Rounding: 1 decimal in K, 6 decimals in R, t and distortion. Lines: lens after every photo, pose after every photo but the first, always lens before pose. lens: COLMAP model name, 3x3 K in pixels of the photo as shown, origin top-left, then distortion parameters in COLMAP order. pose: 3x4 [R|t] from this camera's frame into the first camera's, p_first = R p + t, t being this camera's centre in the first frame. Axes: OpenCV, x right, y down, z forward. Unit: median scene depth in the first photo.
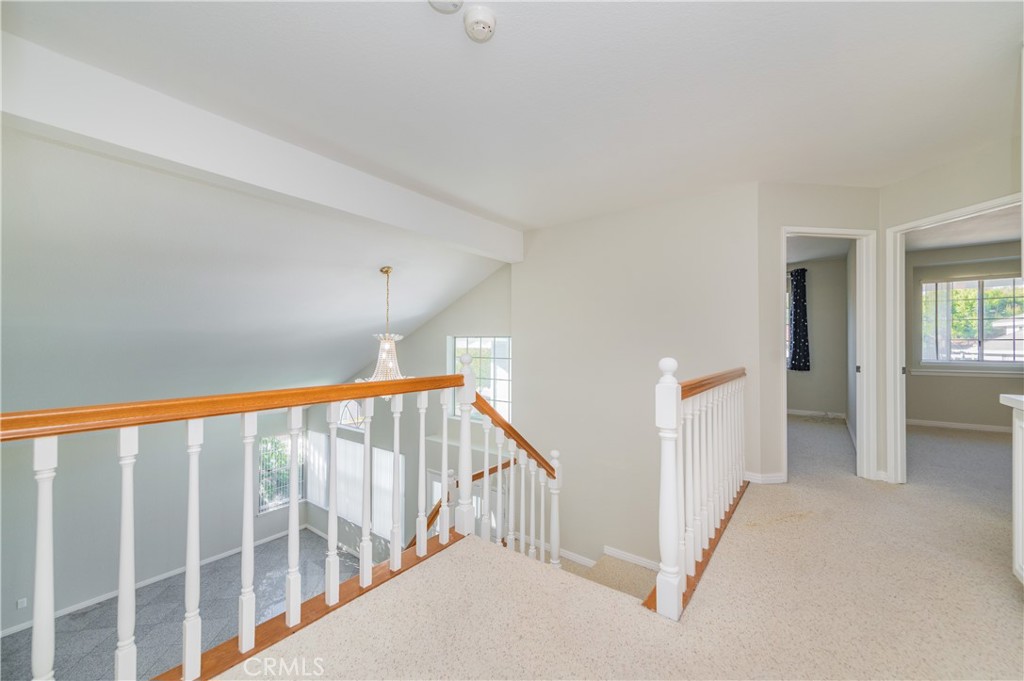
lens RADIAL K [[402.1, 0, 512.8], [0, 402.1, 340.2], [0, 0, 1]] dist [0.017734, -0.004099]
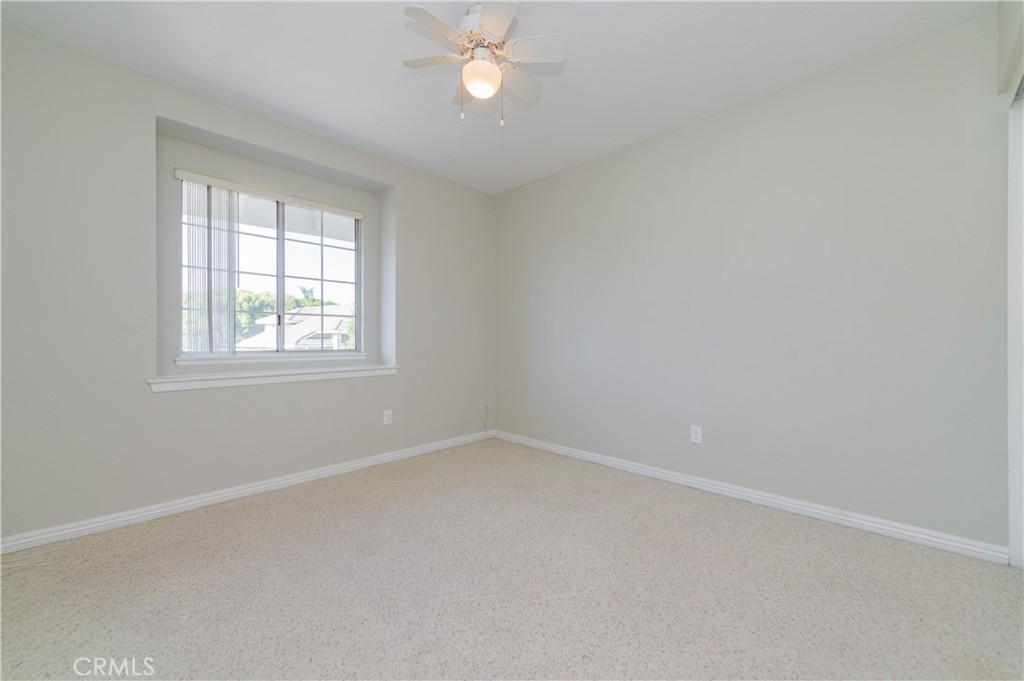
lens RADIAL K [[402.1, 0, 512.8], [0, 402.1, 340.2], [0, 0, 1]] dist [0.017734, -0.004099]
pose [[0.123828, 0.003264, 0.992298, 0.614318], [-0.000870, 0.999995, -0.003181, 0.033309], [-0.992303, -0.000469, 0.123830, 0.591270]]
